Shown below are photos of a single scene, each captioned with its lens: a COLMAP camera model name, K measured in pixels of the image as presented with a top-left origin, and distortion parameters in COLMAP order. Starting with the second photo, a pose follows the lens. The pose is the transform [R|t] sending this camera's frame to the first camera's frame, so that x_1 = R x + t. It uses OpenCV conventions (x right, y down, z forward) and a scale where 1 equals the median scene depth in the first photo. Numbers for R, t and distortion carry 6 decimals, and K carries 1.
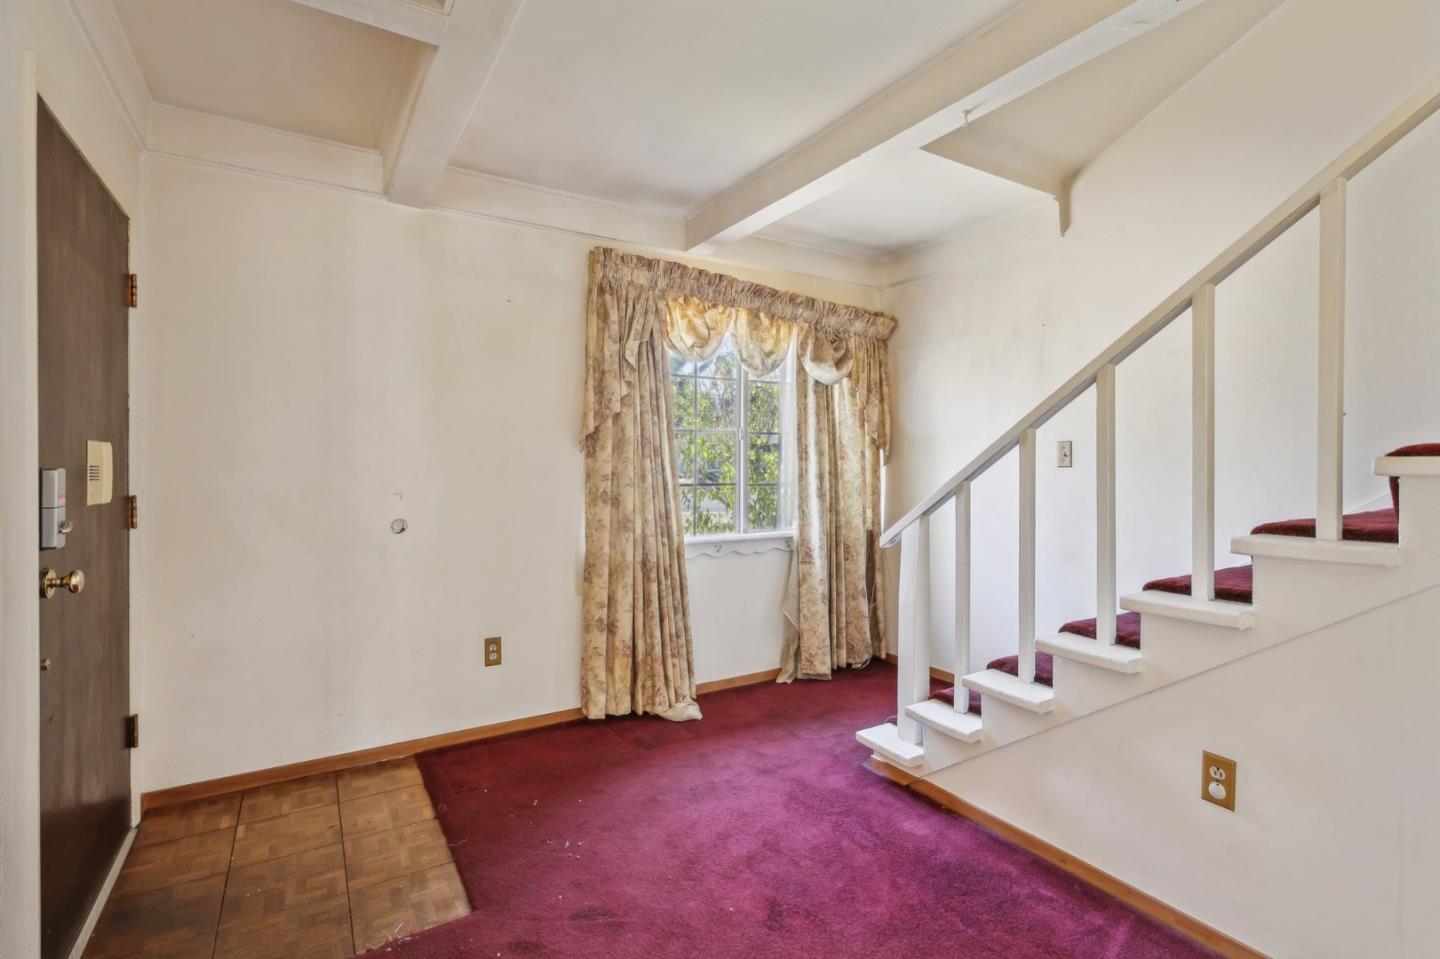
lens RADIAL K [[670.0, 0, 725.4], [0, 670.0, 474.5], [0, 0, 1]] dist [-0.001525, 0.001123]
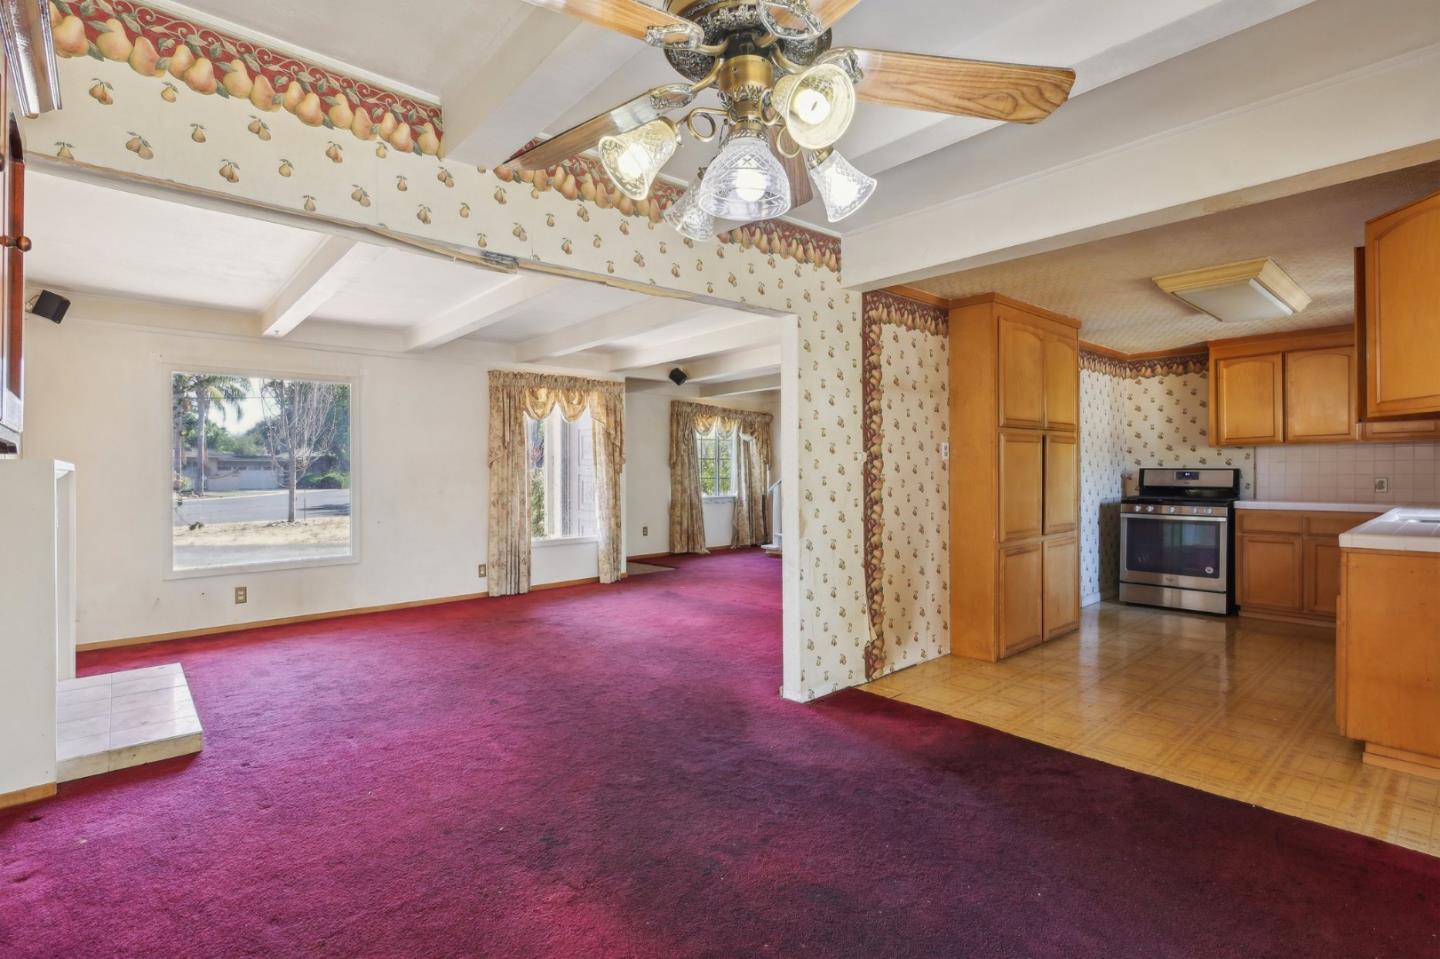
lens RADIAL K [[670.0, 0, 719.1], [0, 670.0, 471.5], [0, 0, 1]] dist [-0.001525, 0.001123]
pose [[0.989597, -0.005063, 0.143775, -0.373962], [0.005774, 0.999973, -0.004528, 0.000614], [-0.143748, 0.005311, 0.989600, -1.767361]]
